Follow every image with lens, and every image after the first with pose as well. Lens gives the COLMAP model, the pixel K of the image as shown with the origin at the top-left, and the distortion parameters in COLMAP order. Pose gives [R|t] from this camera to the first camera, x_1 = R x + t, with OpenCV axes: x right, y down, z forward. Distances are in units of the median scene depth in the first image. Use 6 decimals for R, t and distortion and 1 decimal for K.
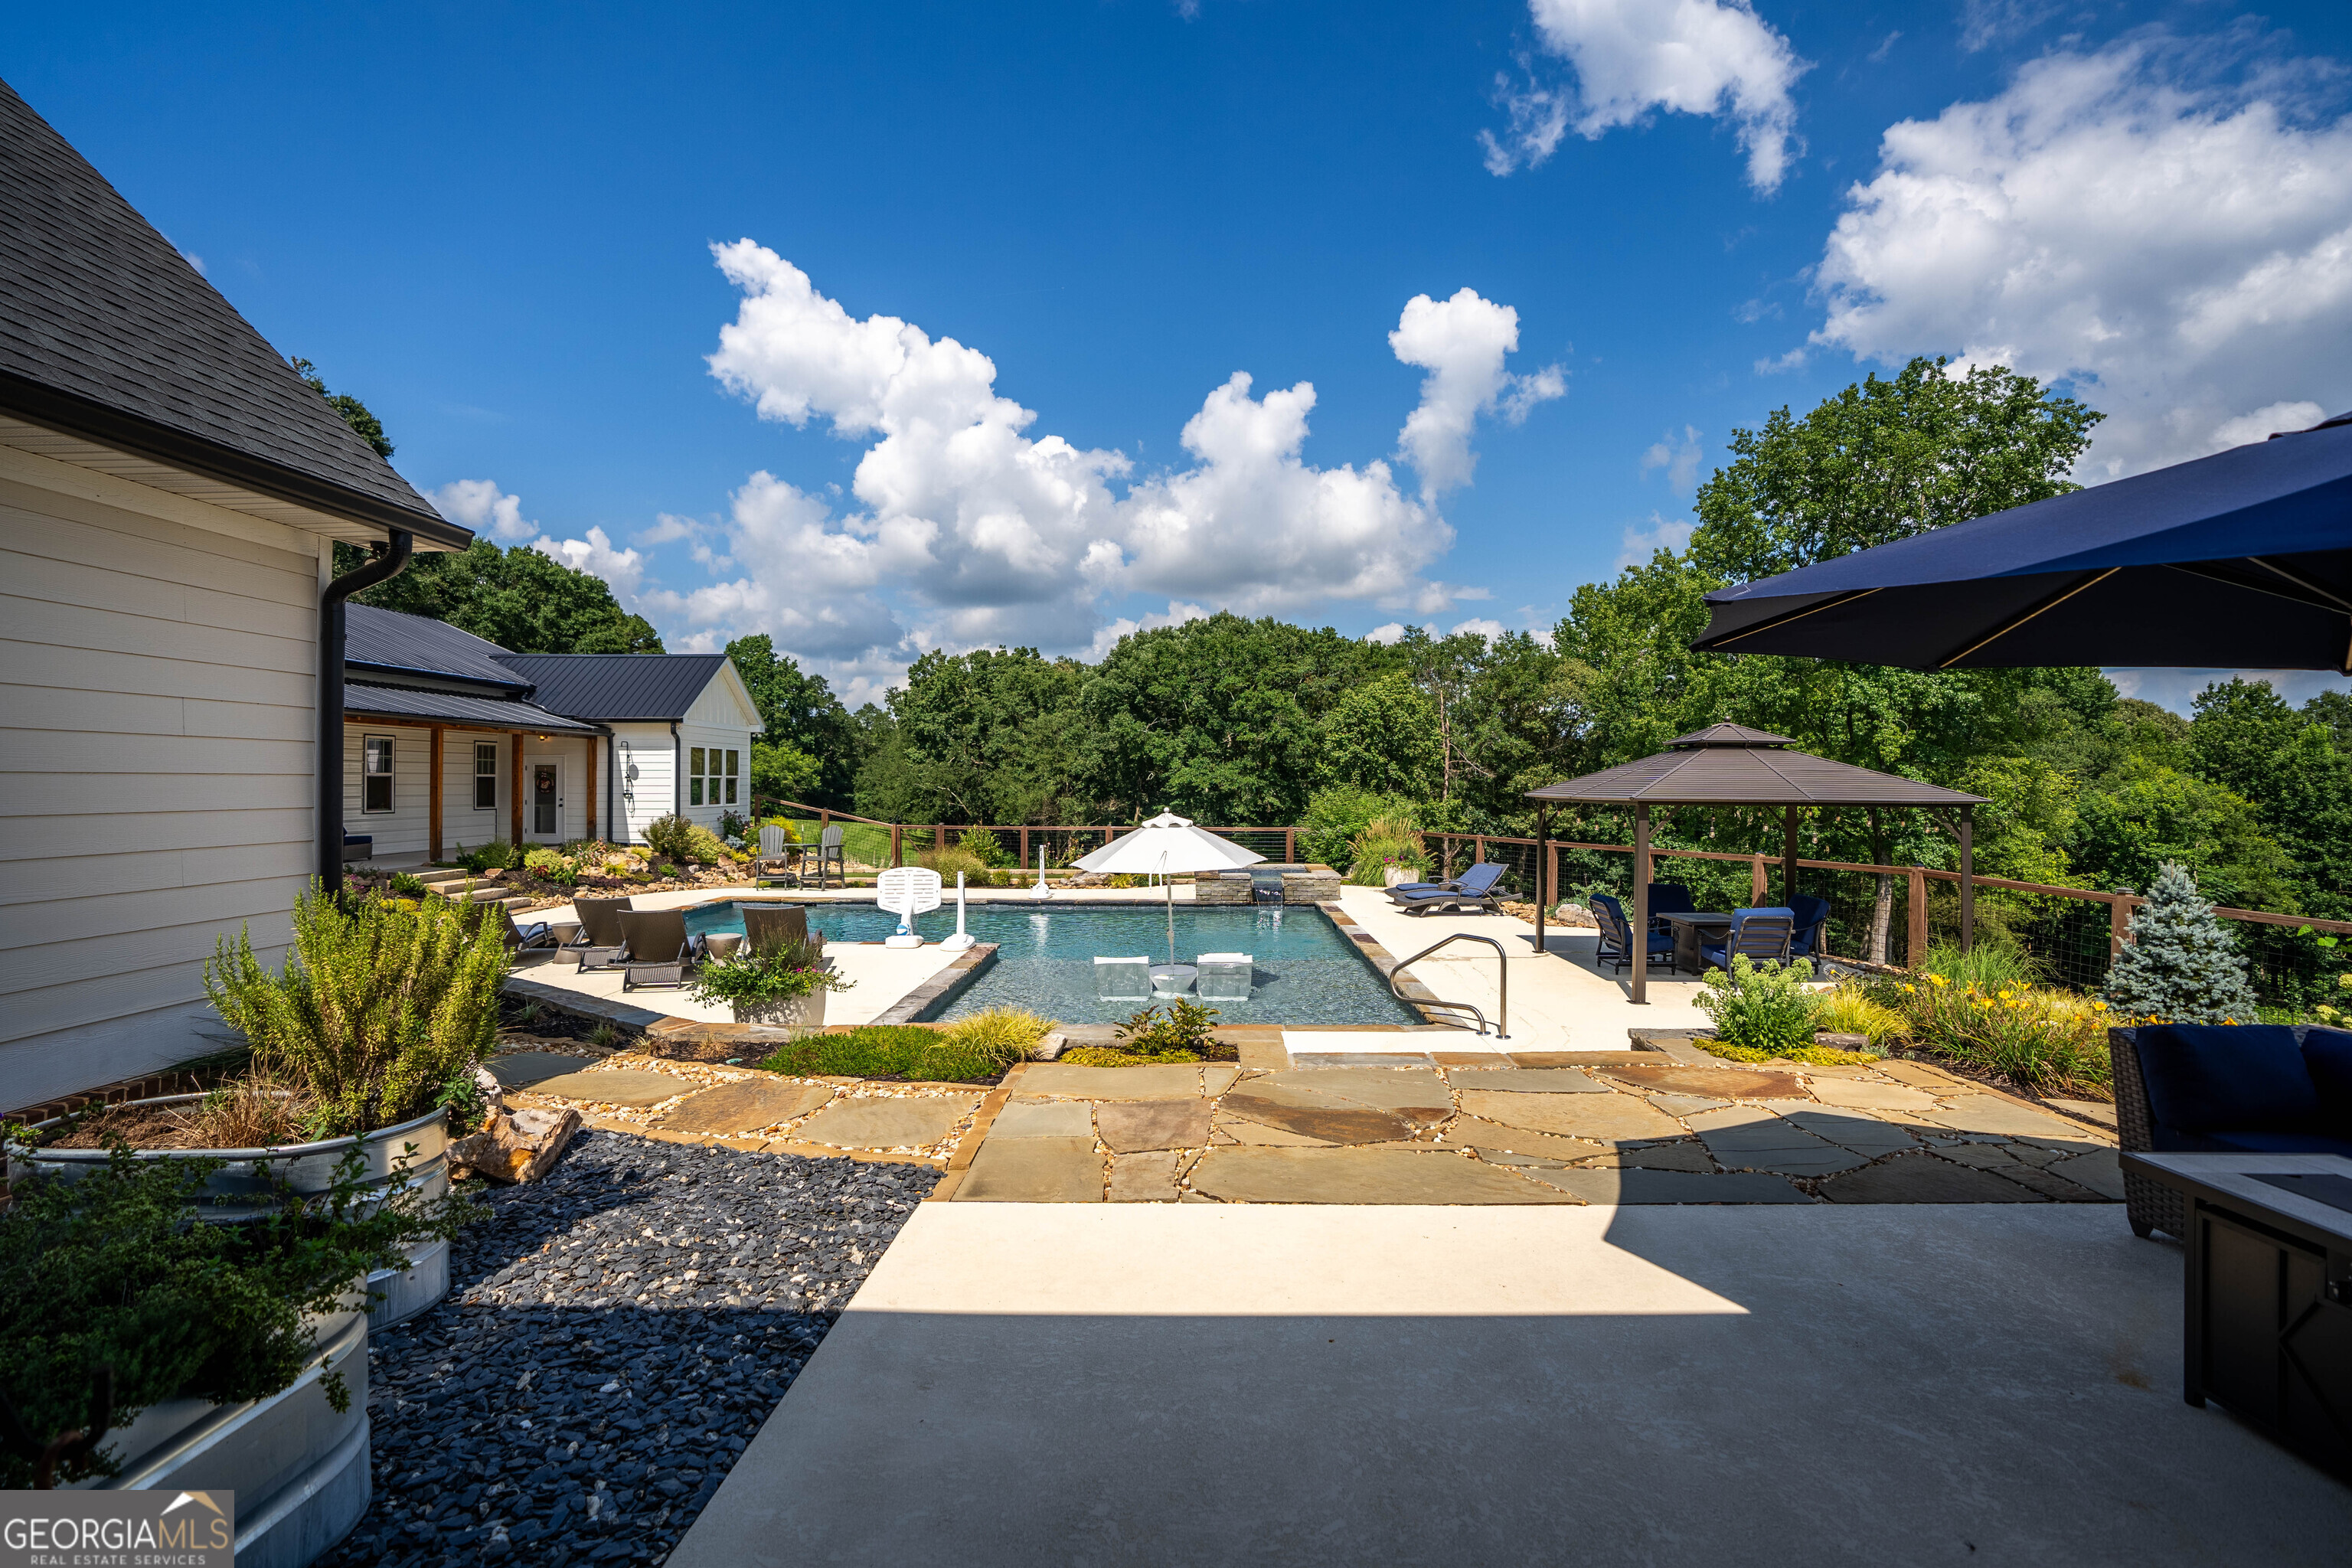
lens RADIAL K [[1103.4, 0, 1135.7], [0, 1103.4, 784.5], [0, 0, 1]] dist [-0.044535, 0.012161]
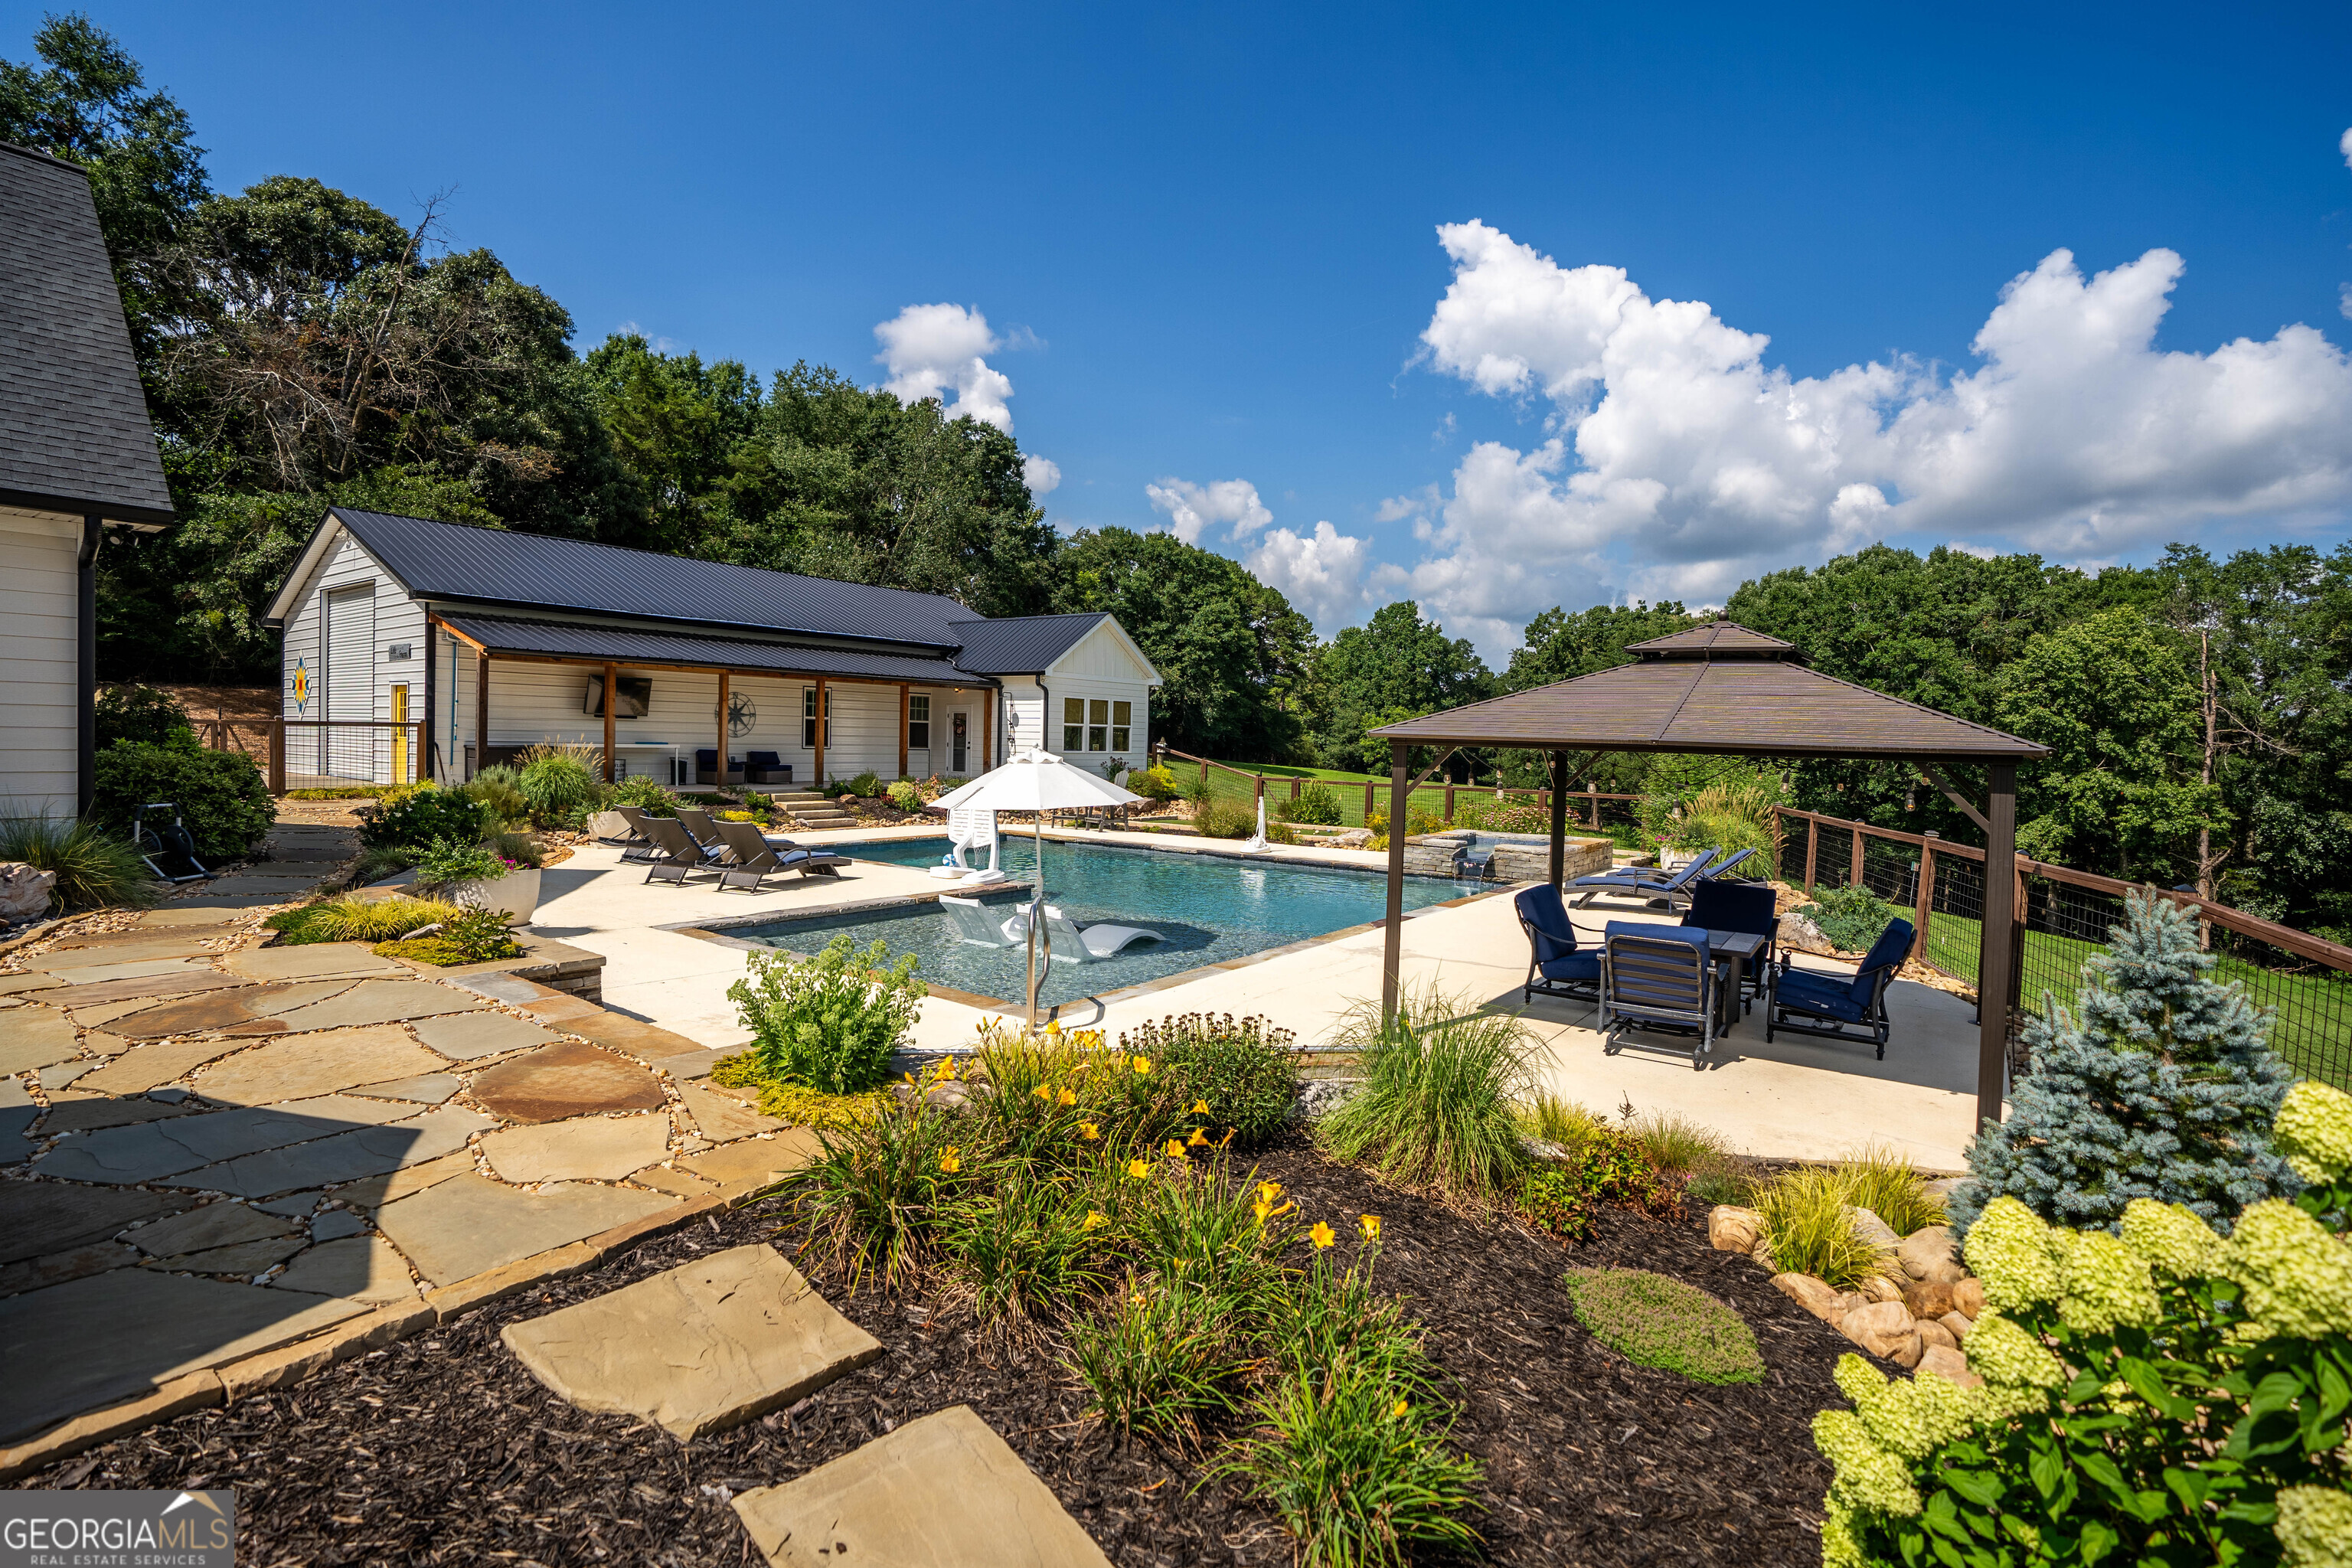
lens RADIAL K [[1103.4, 0, 1179.5], [0, 1103.4, 772.7], [0, 0, 1]] dist [-0.044535, 0.012161]
pose [[0.835926, 0.033282, -0.547832, 0.107720], [-0.022842, 0.999405, 0.025863, 0.003612], [0.548366, -0.009106, 0.836189, 0.053344]]
